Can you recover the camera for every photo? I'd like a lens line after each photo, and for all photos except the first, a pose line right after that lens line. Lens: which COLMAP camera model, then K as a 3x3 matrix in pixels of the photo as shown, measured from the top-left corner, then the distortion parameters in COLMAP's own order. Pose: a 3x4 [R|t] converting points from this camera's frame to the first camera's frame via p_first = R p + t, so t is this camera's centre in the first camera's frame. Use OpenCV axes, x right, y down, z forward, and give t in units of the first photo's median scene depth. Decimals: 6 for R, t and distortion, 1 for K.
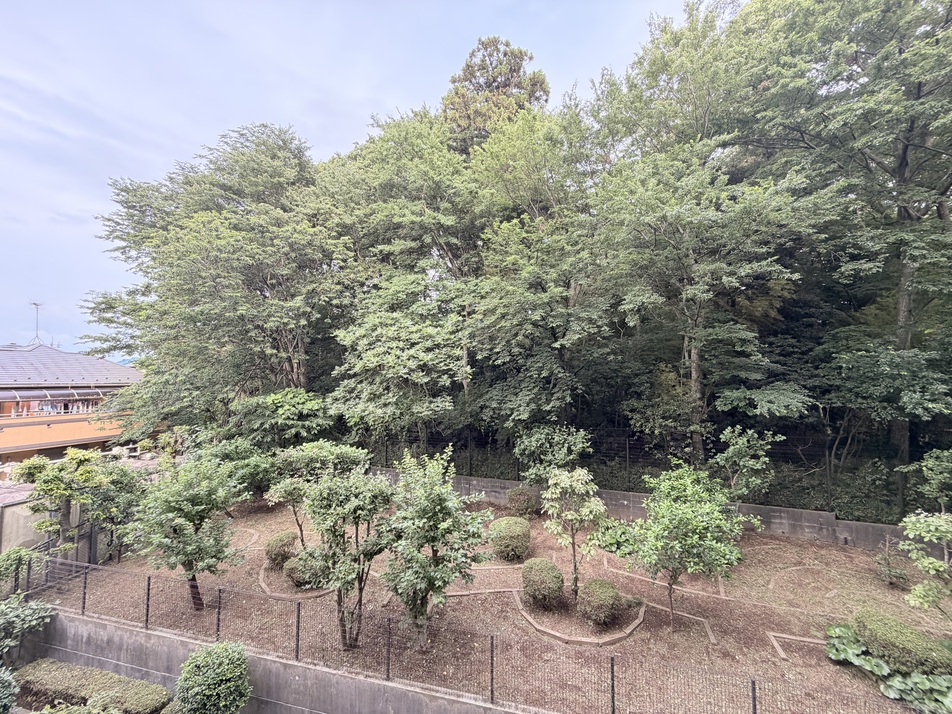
lens RADIAL K [[377.8, 0, 476.0], [0, 377.8, 357.0], [0, 0, 1]] dist [-0.000198, -0.000158]
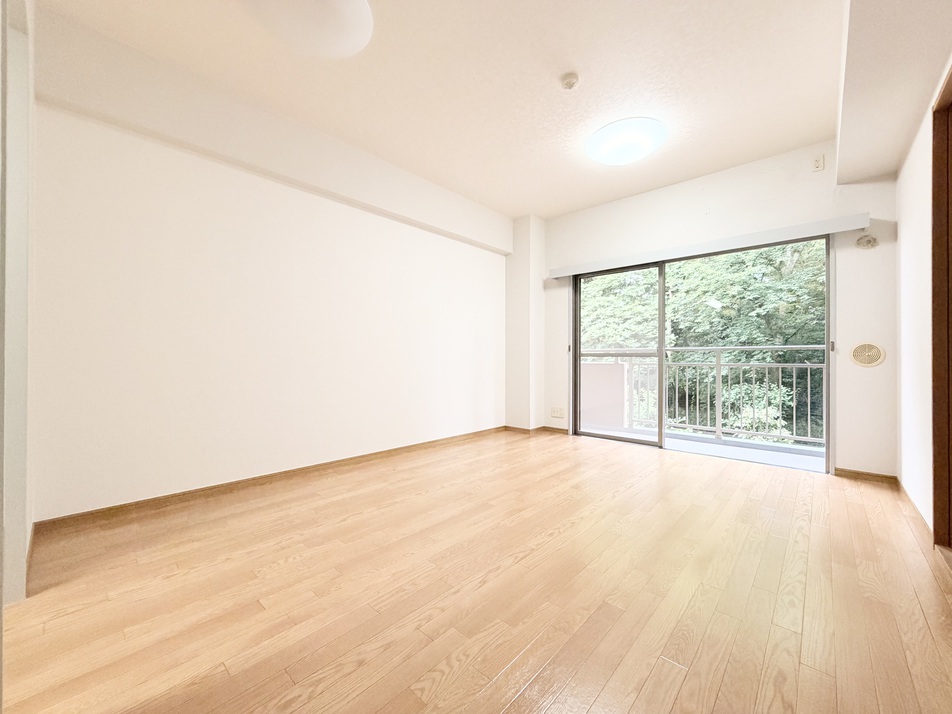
lens RADIAL K [[377.8, 0, 476.0], [0, 377.8, 357.0], [0, 0, 1]] dist [-0.000198, -0.000158]
pose [[0.878814, -0.003263, -0.477154, 0.005353], [0.028794, 0.998517, 0.046204, 0.022046], [0.476296, -0.054344, 0.877604, -0.449852]]
